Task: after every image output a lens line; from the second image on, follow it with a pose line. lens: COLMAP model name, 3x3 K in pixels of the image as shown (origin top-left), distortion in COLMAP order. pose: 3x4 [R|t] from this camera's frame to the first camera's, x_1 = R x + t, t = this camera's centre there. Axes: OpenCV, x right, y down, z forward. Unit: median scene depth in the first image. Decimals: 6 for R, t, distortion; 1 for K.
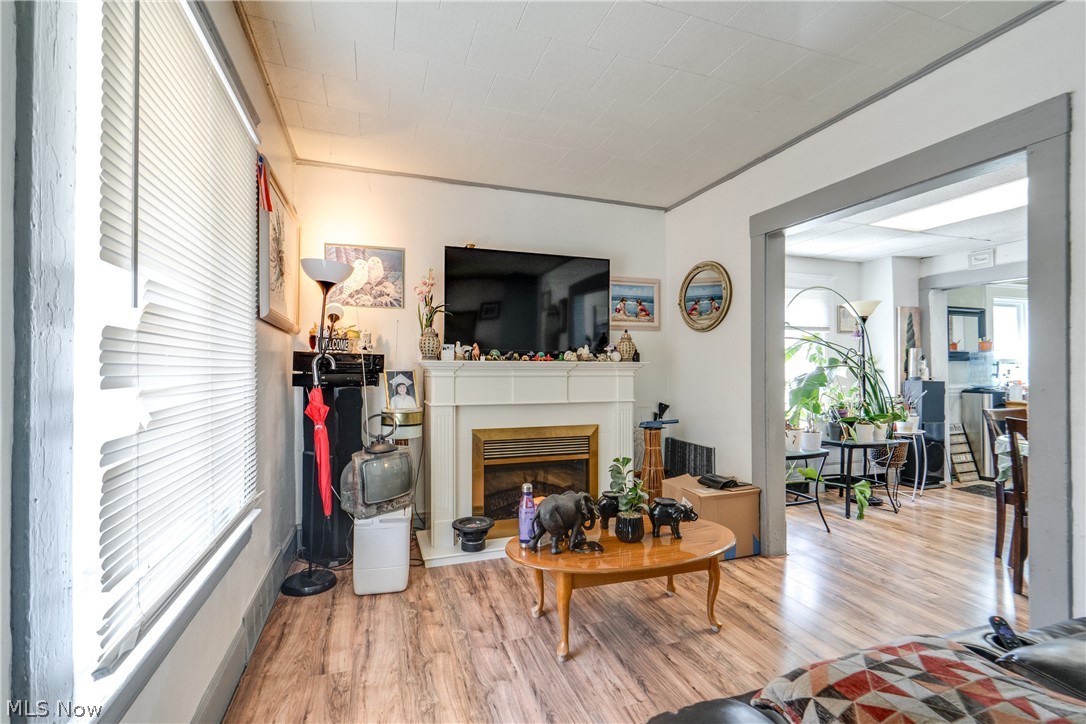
lens RADIAL K [[496.4, 0, 546.4], [0, 496.4, 364.6], [0, 0, 1]] dist [-0.000761, -0.001713]
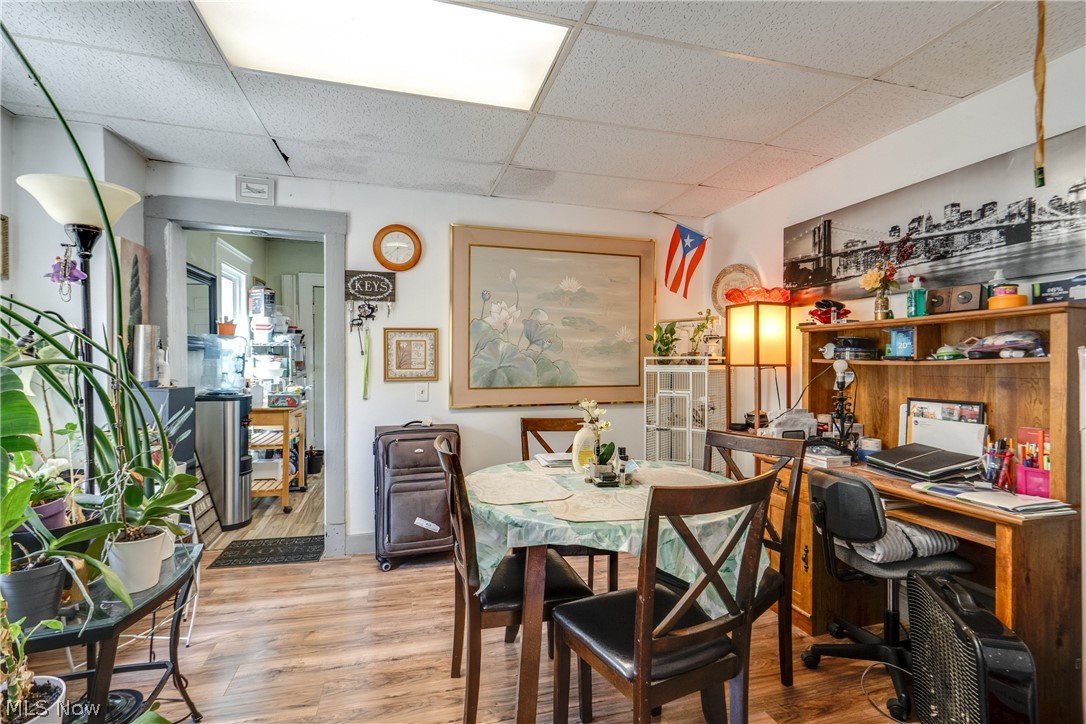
lens RADIAL K [[496.4, 0, 548.3], [0, 496.4, 363.3], [0, 0, 1]] dist [-0.000761, -0.001713]
pose [[0.063422, -0.005364, 0.997972, 0.256586], [-0.008668, 0.999945, 0.005925, -0.000221], [-0.997949, -0.009026, 0.063372, 0.553410]]
